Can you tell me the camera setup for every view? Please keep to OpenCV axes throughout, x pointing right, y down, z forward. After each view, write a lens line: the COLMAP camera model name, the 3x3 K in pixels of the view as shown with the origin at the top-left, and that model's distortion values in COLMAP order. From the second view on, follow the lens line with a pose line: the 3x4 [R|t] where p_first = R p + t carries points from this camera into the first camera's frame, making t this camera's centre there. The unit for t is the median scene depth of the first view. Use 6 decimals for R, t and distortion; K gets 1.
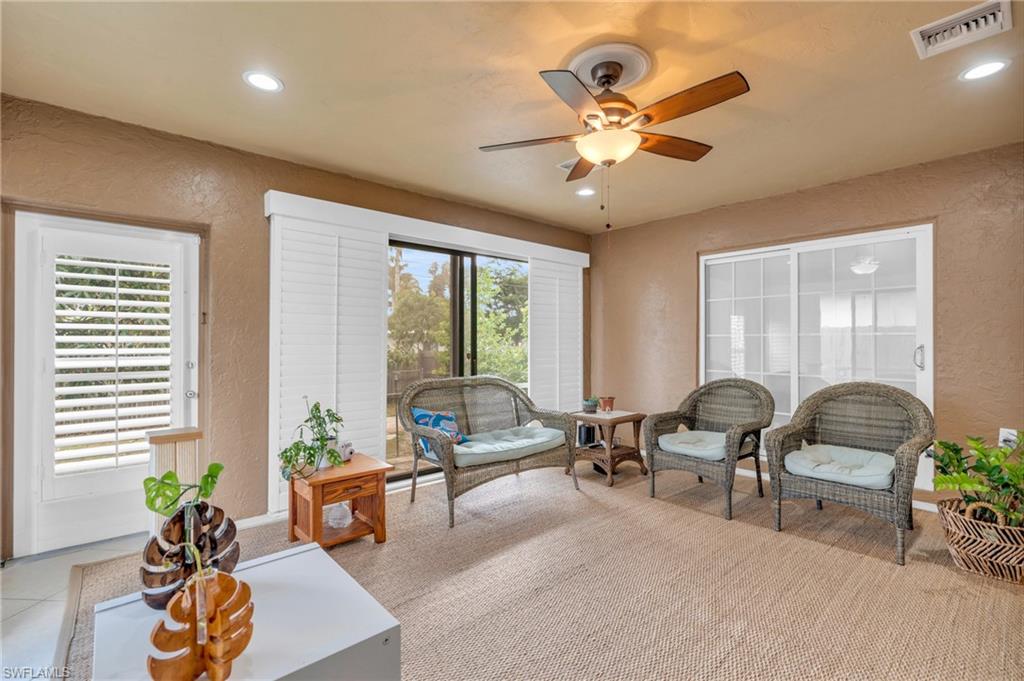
lens RADIAL K [[463.0, 0, 515.9], [0, 463.0, 336.0], [0, 0, 1]] dist [-0.003537, -0.000157]
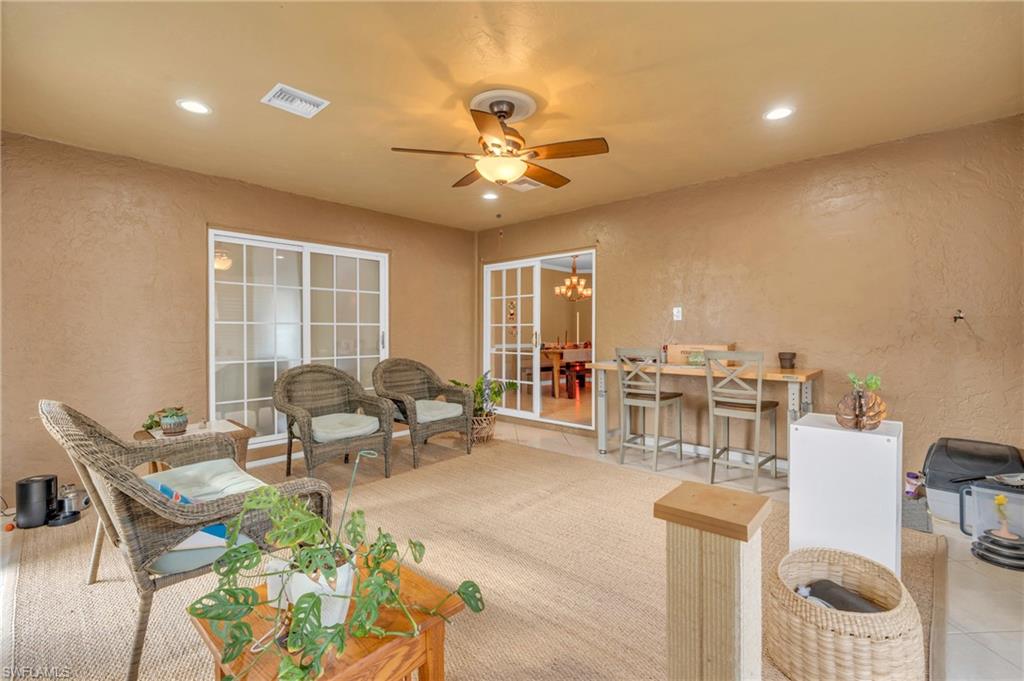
lens RADIAL K [[463.0, 0, 515.9], [0, 463.0, 336.0], [0, 0, 1]] dist [-0.003537, -0.000157]
pose [[-0.101817, -0.009172, 0.994761, -0.728222], [-0.010747, 0.999909, 0.008119, 0.017051], [-0.994745, -0.009864, -0.101906, 0.762574]]
